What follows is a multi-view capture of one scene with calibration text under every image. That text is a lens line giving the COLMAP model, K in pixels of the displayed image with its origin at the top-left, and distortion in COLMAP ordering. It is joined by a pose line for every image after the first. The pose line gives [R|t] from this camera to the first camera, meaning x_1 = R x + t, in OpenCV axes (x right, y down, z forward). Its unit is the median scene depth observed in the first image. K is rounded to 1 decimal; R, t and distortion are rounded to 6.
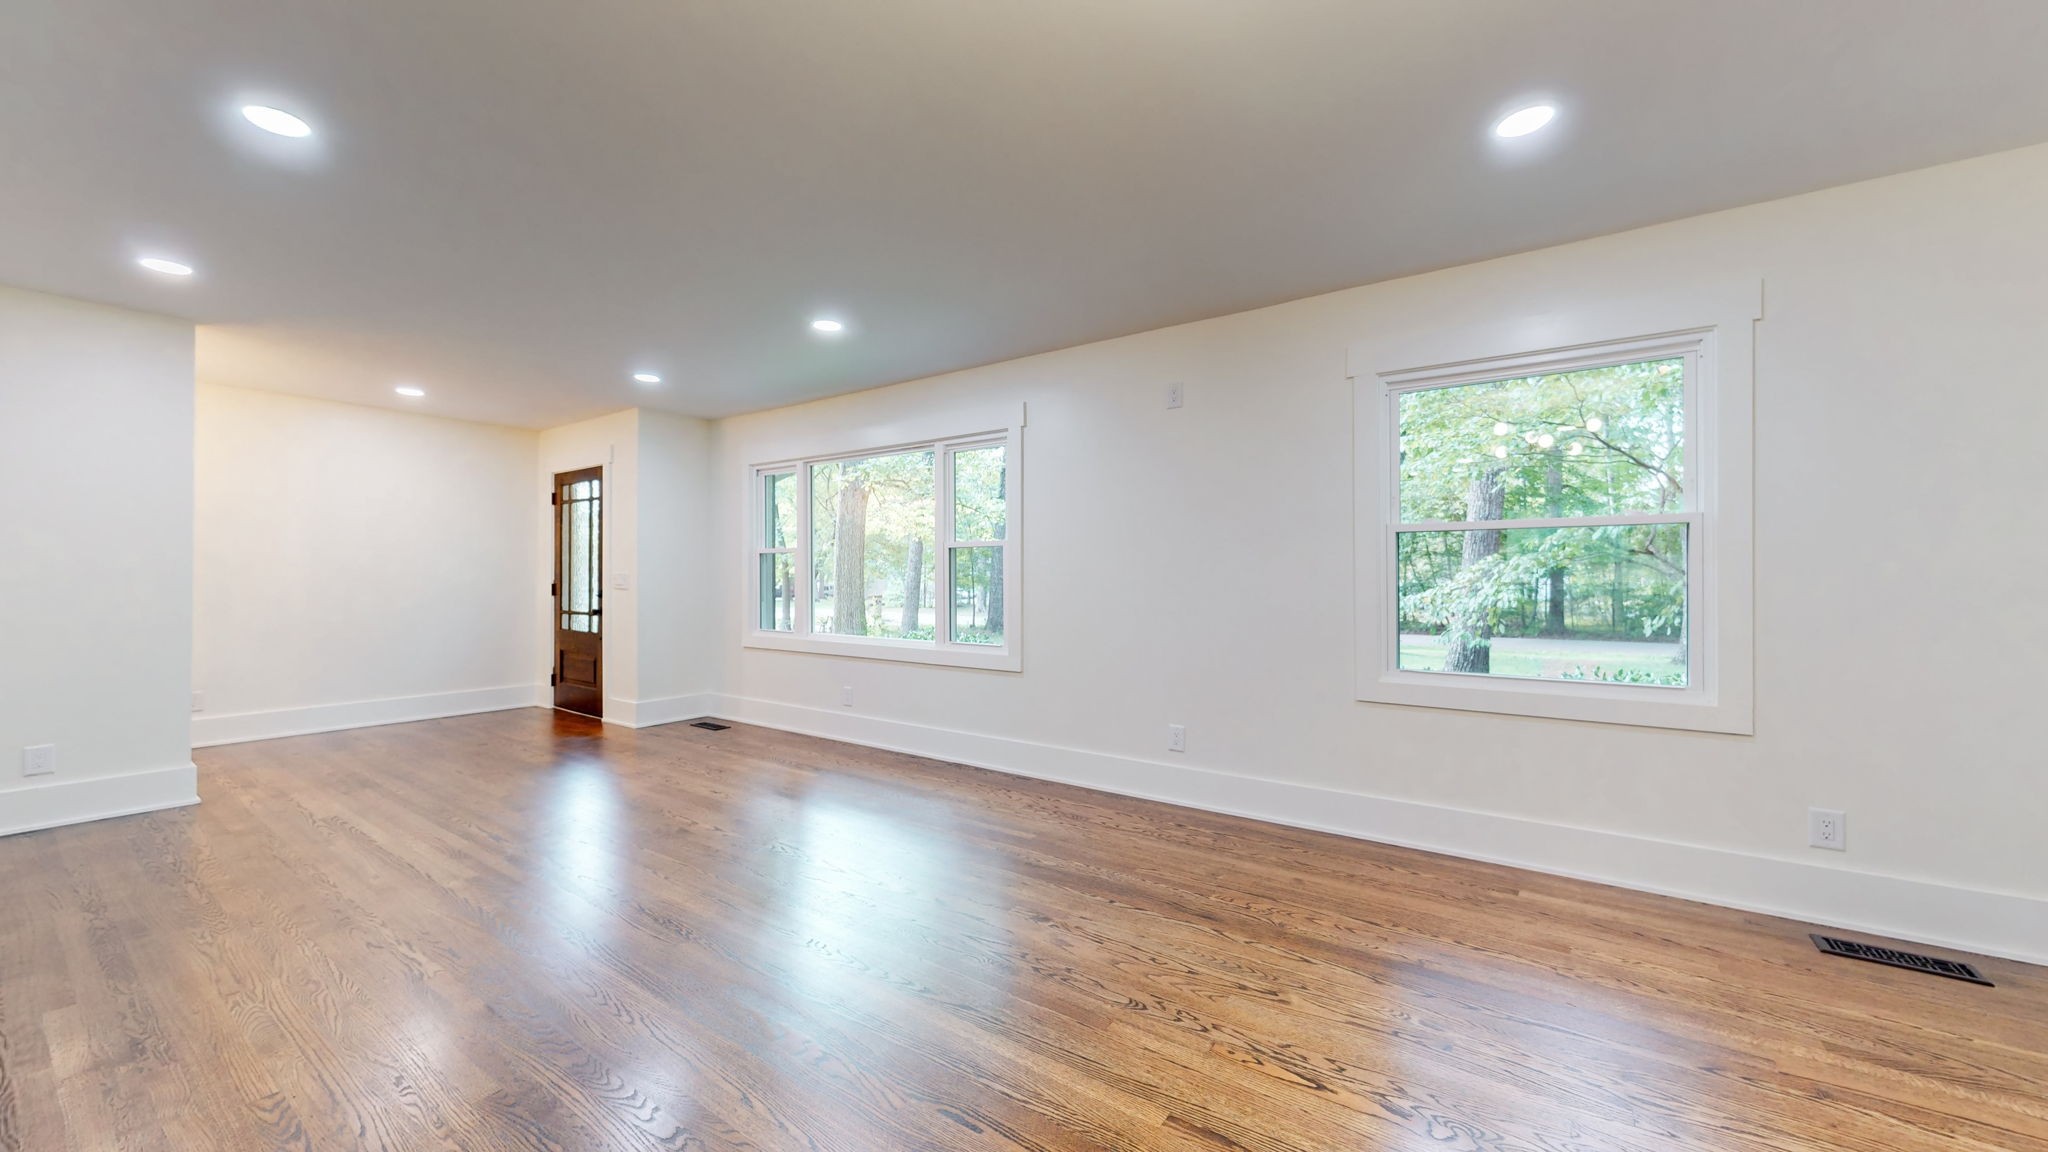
lens RADIAL K [[754.0, 0, 1024.0], [0, 754.0, 576.0], [0, 0, 1]] dist [-0.000575, 0.000036]
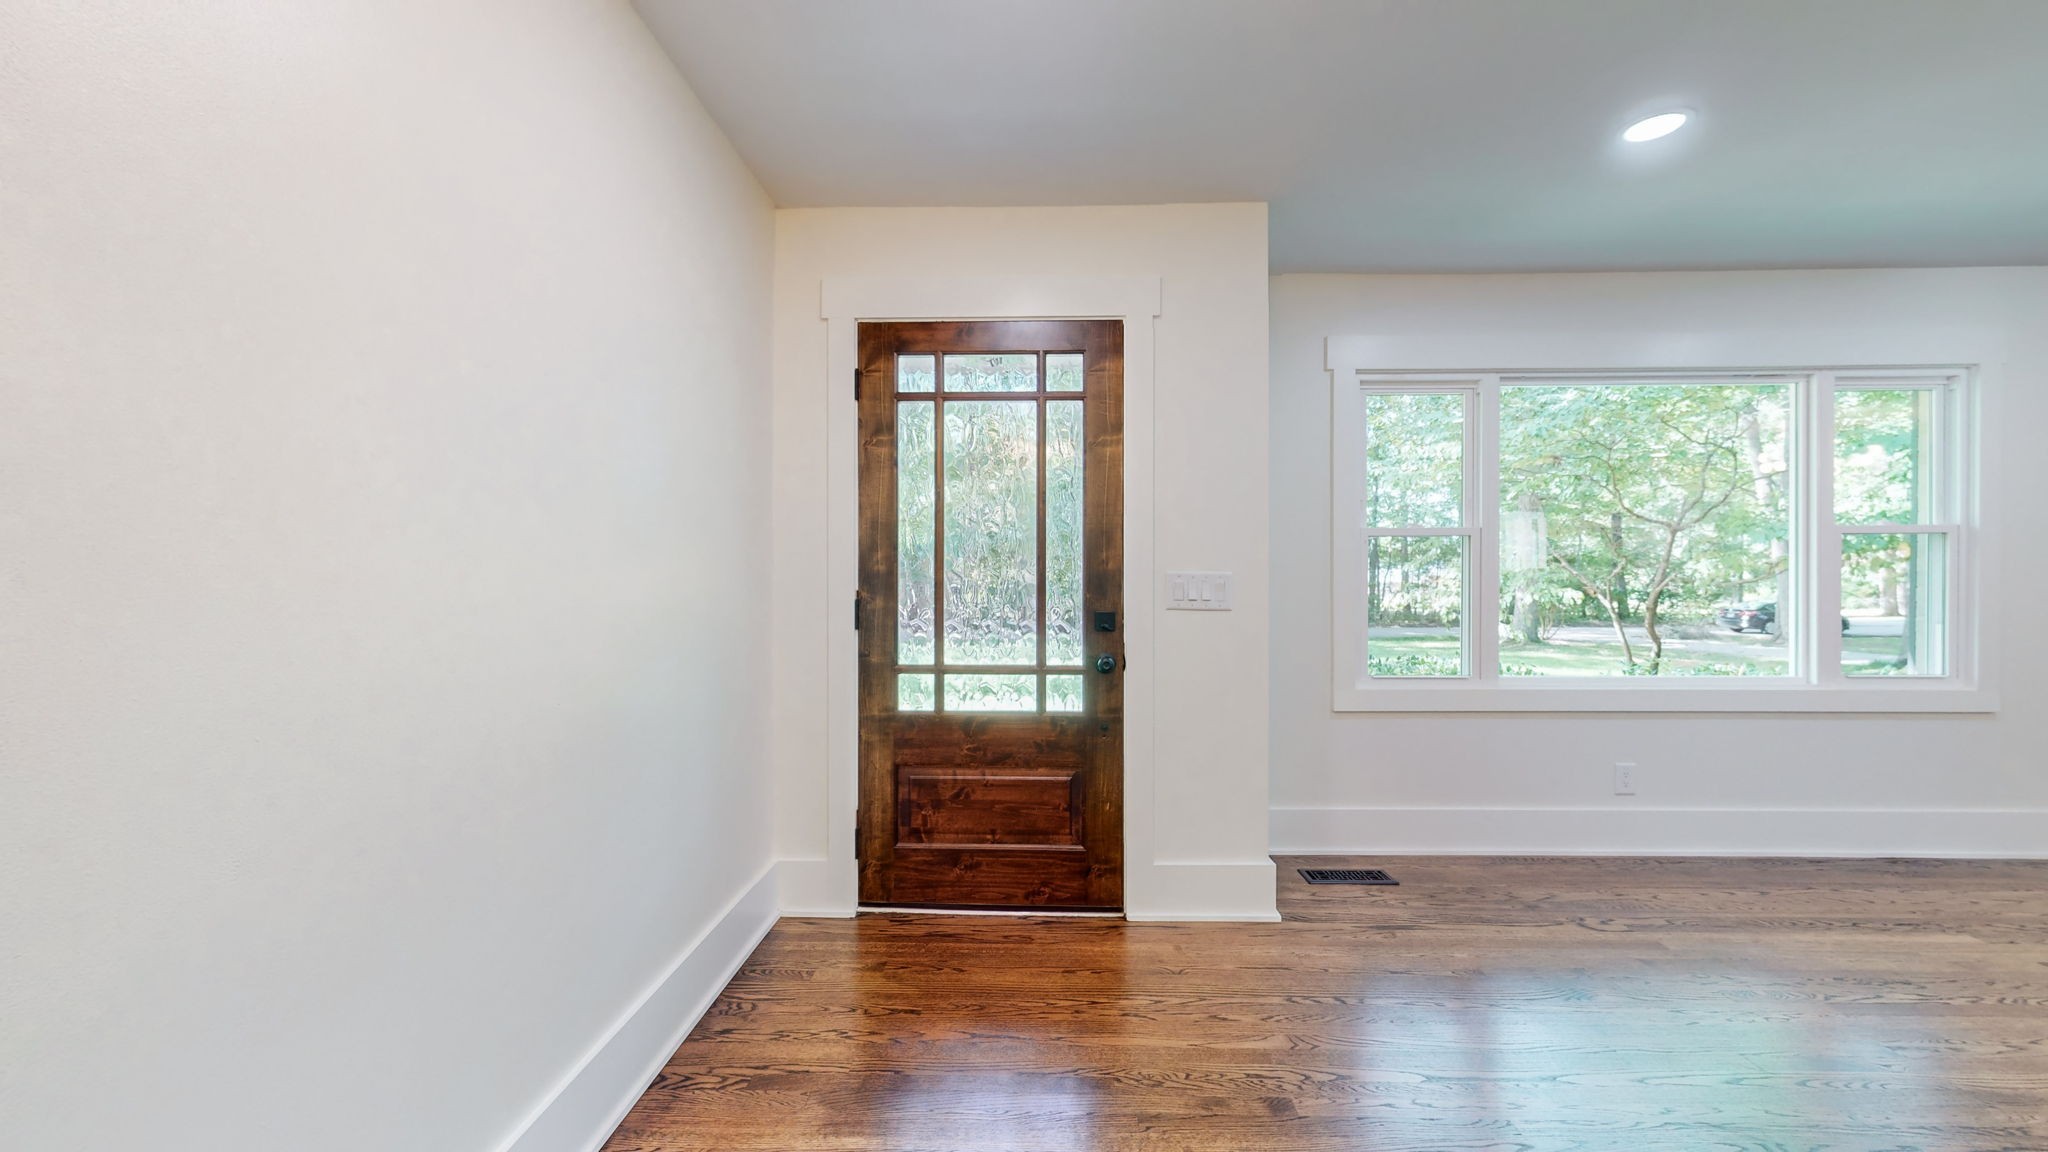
lens RADIAL K [[813.0, 0, 1024.0], [0, 813.0, 576.0], [0, 0, 1]] dist [0.002665, 0.000543]
pose [[0.820039, -0.003104, 0.572299, -0.797124], [0.003141, 0.999995, 0.000923, -0.002020], [-0.572299, 0.001041, 0.820044, 0.599390]]
